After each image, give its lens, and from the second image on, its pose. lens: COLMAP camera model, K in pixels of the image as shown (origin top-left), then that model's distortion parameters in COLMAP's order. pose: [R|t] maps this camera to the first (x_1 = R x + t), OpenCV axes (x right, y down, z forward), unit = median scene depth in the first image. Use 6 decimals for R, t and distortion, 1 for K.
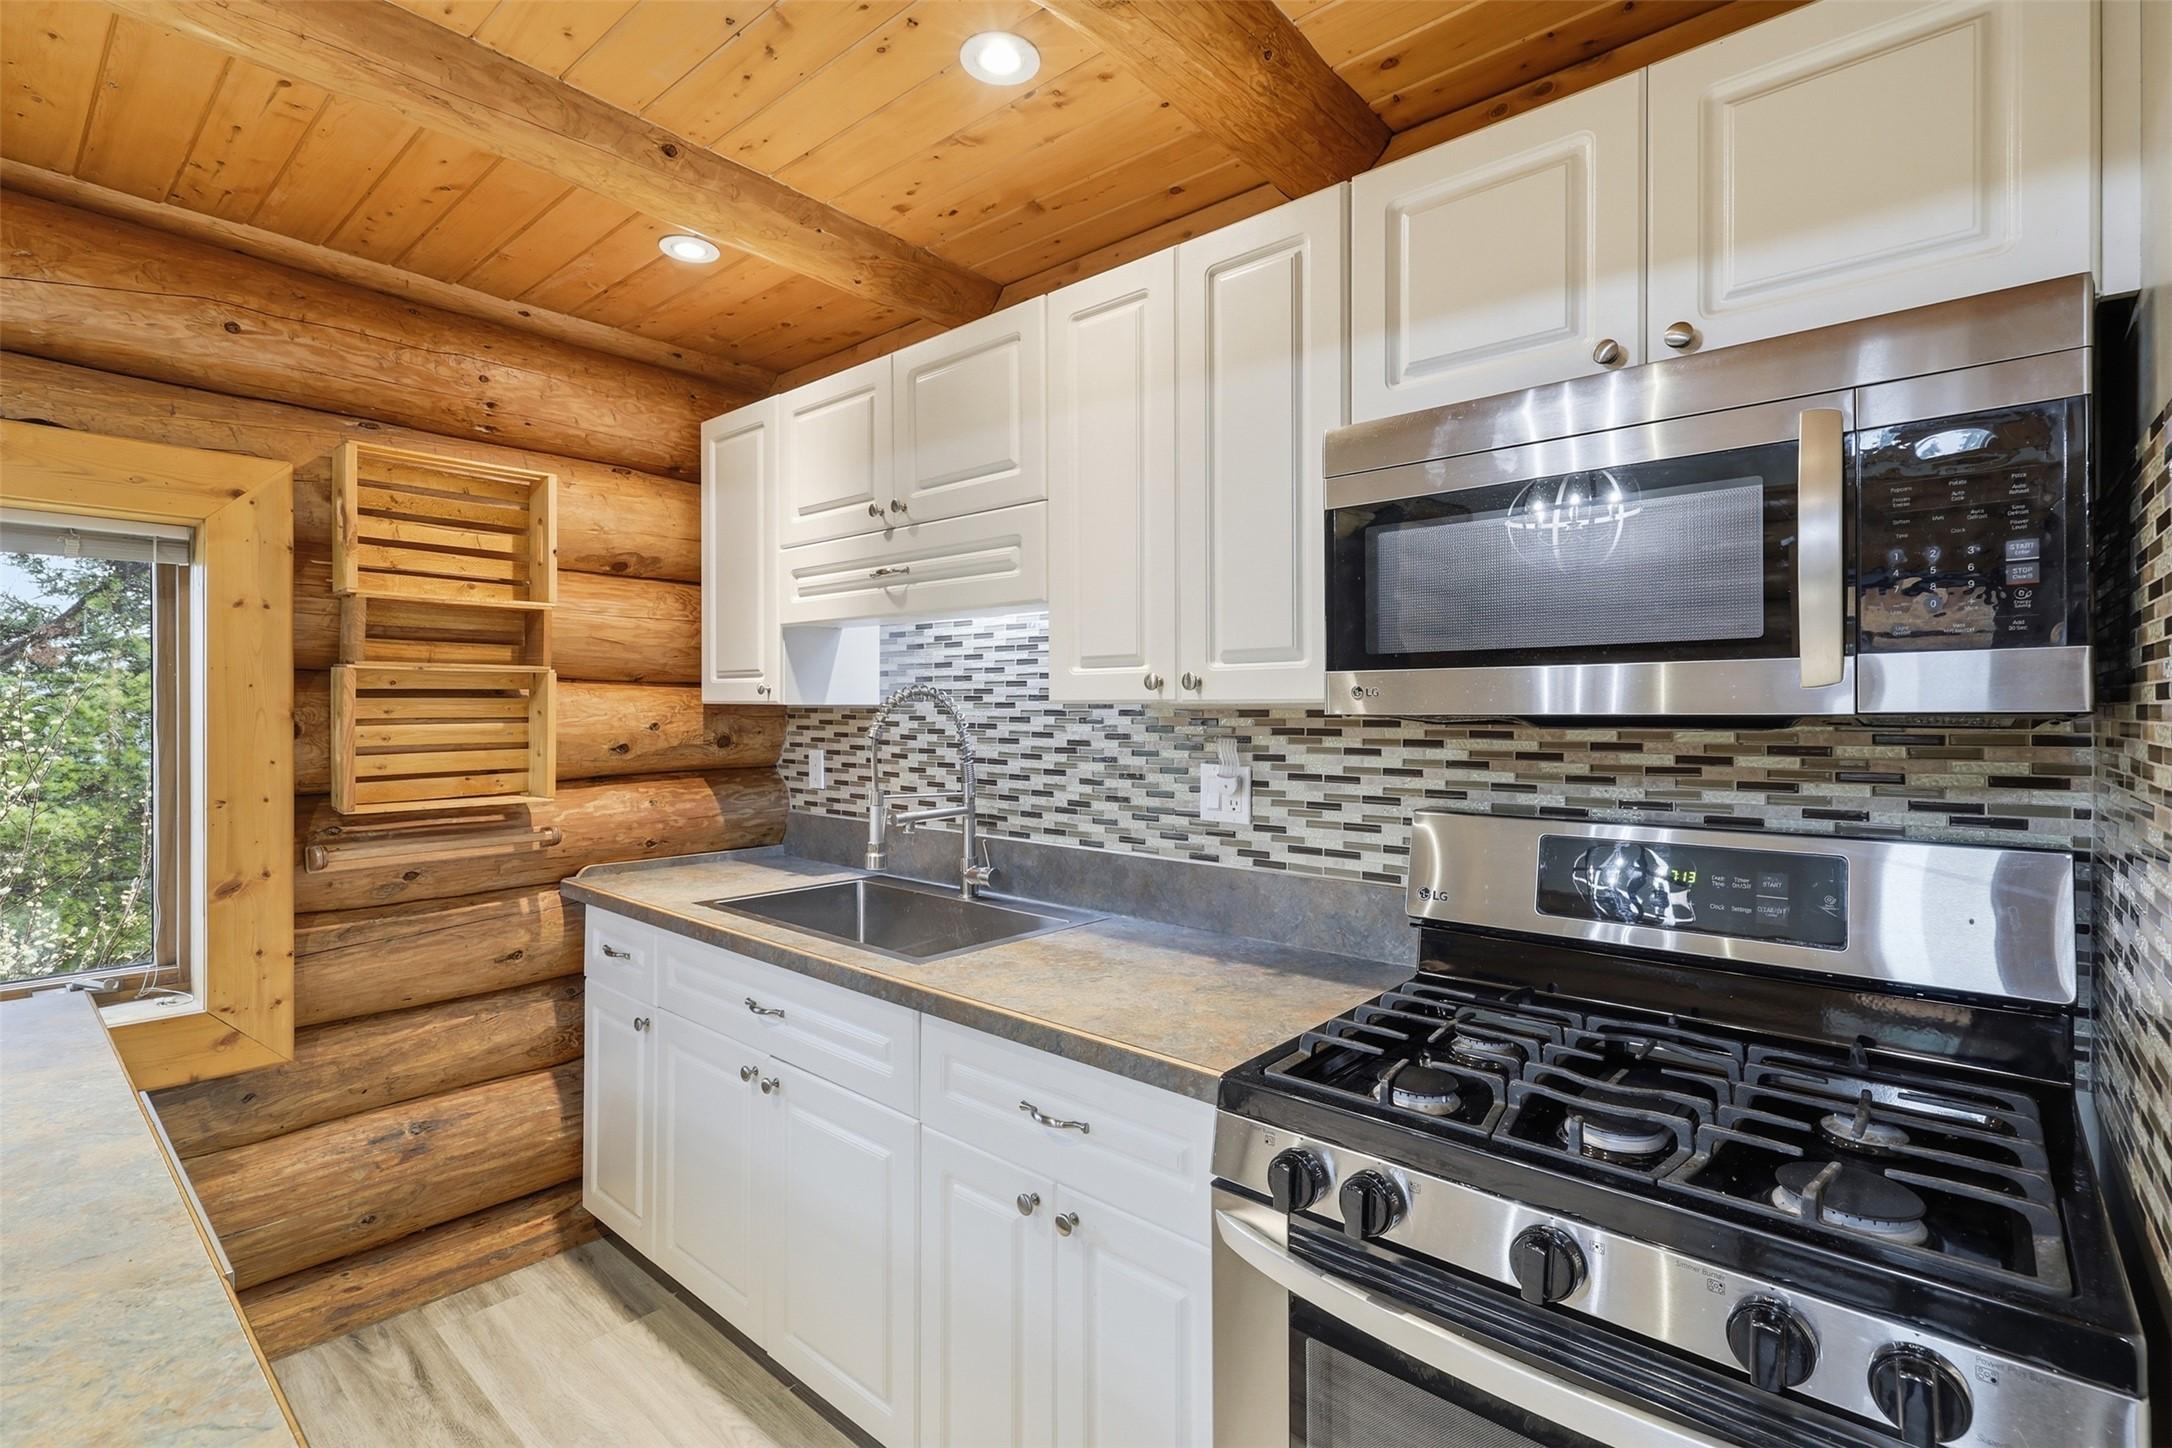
lens RADIAL K [[989.7, 0, 1086.7], [0, 989.7, 720.5], [0, 0, 1]] dist [0.000024, -0.000588]
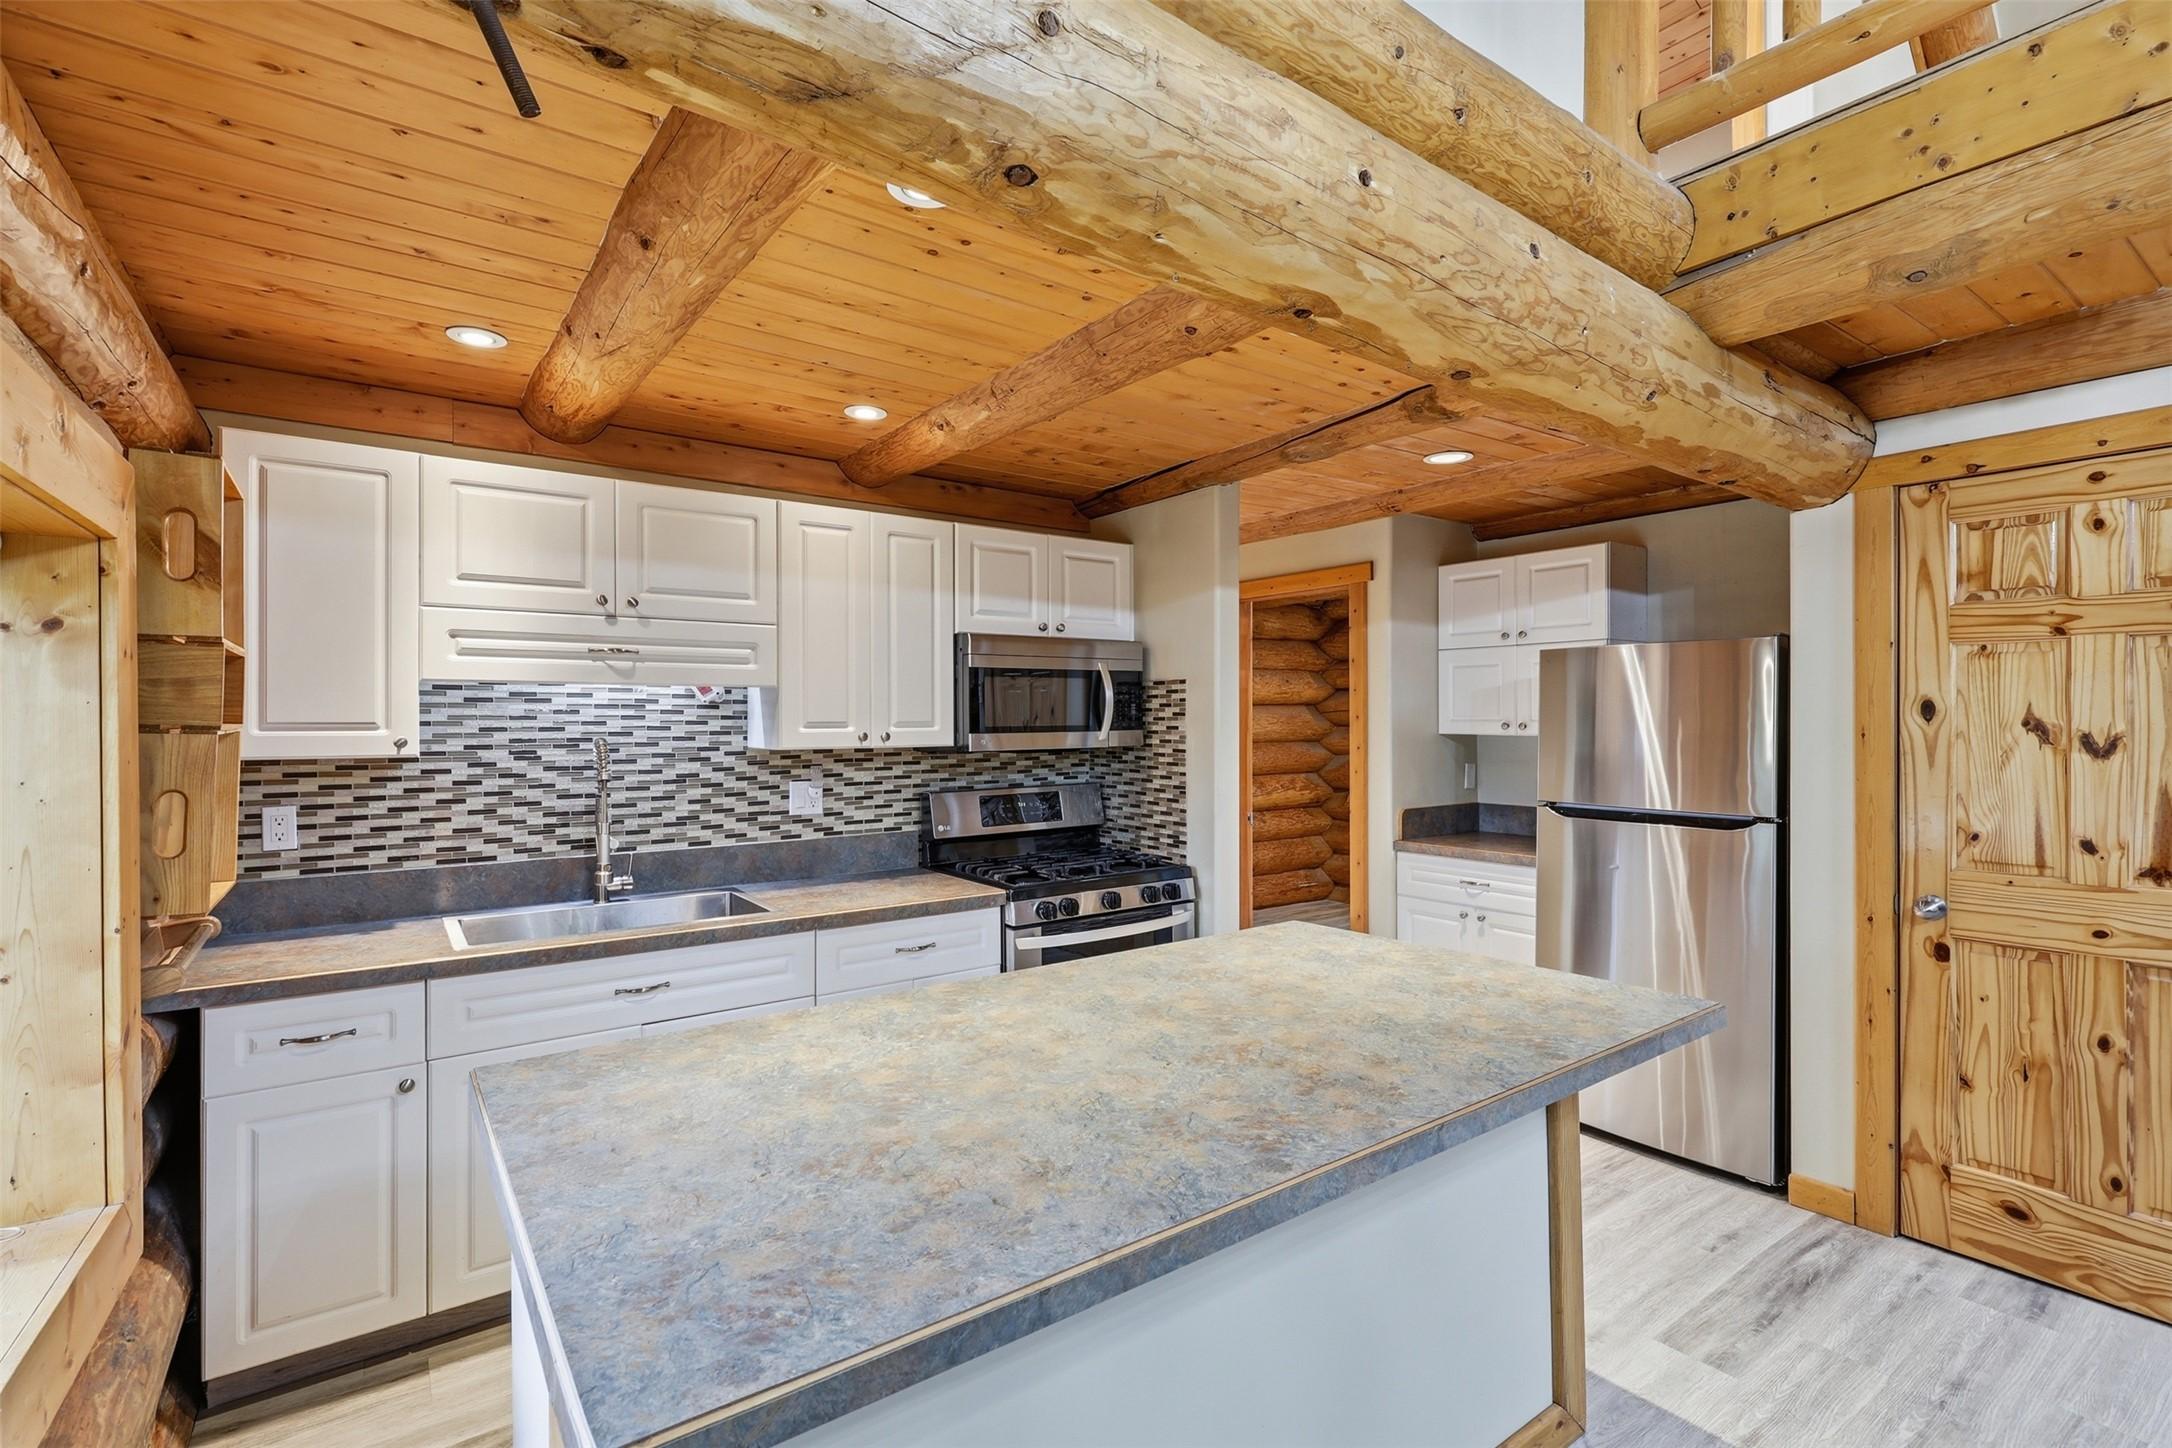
lens RADIAL K [[989.7, 0, 1086.7], [0, 989.7, 720.5], [0, 0, 1]] dist [0.000024, -0.000588]
pose [[0.223542, -0.004235, 0.974685, -1.297164], [0.015154, 0.999885, 0.000869, -0.050375], [-0.974576, 0.014576, 0.223580, 0.115152]]
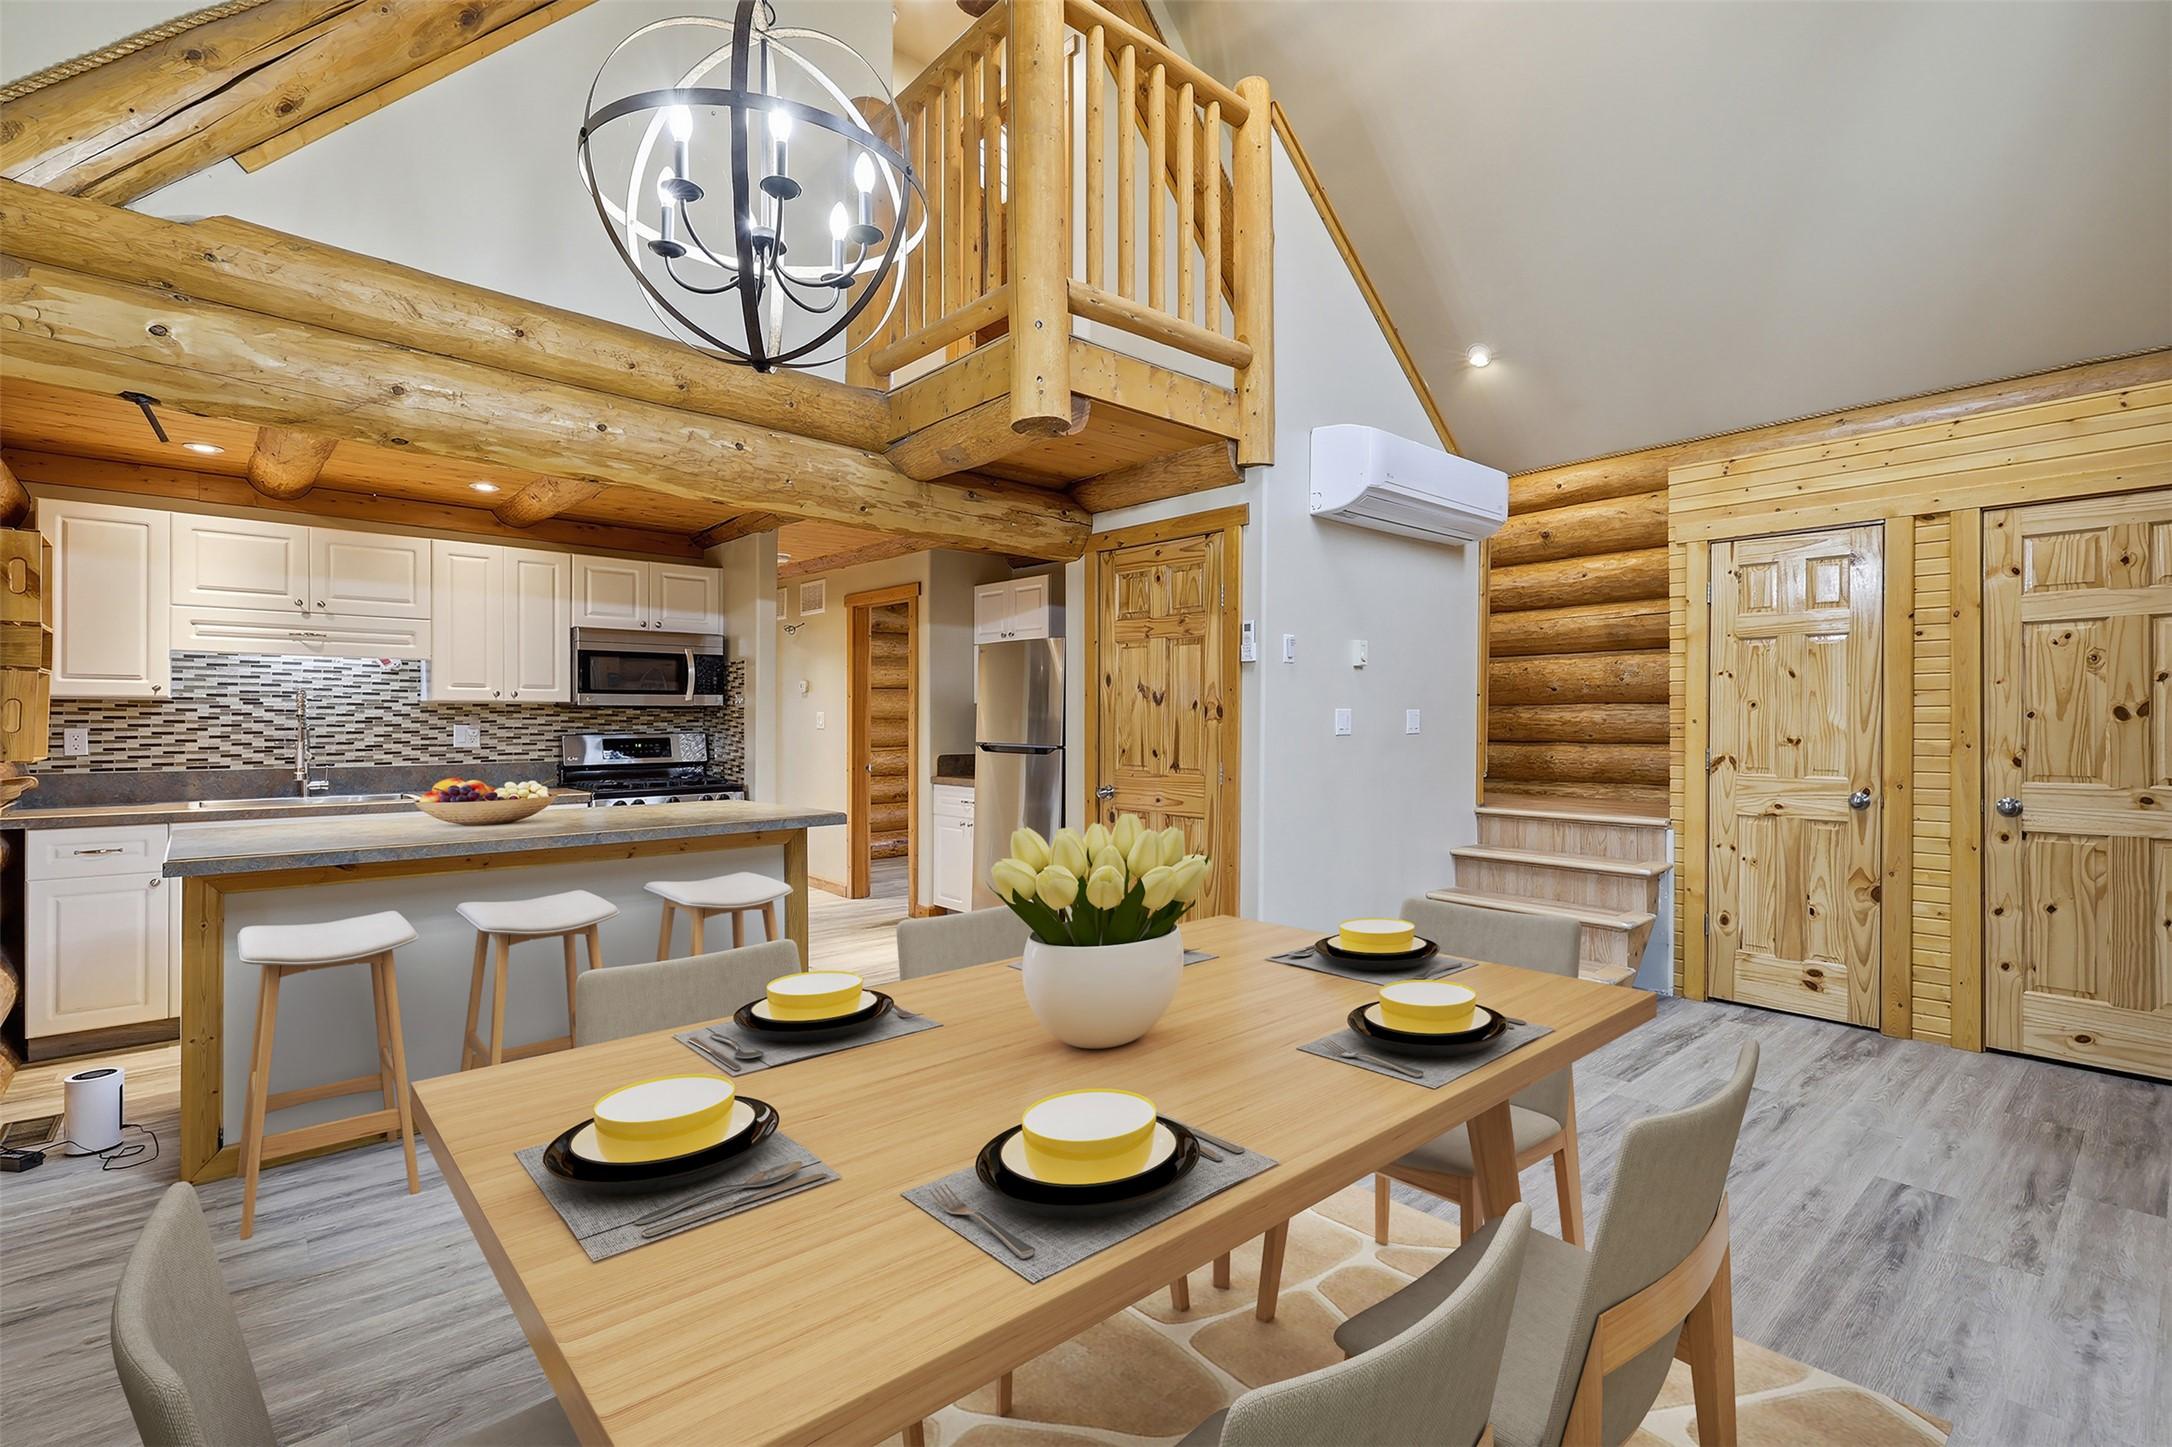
lens RADIAL K [[989.7, 0, 1086.7], [0, 989.7, 720.0], [0, 0, 1]] dist [0.000024, -0.000588]
pose [[0.121504, -0.004447, 0.992581, -2.007911], [0.008176, 0.999961, 0.003480, 0.032216], [-0.992557, 0.007692, 0.121536, -0.833238]]
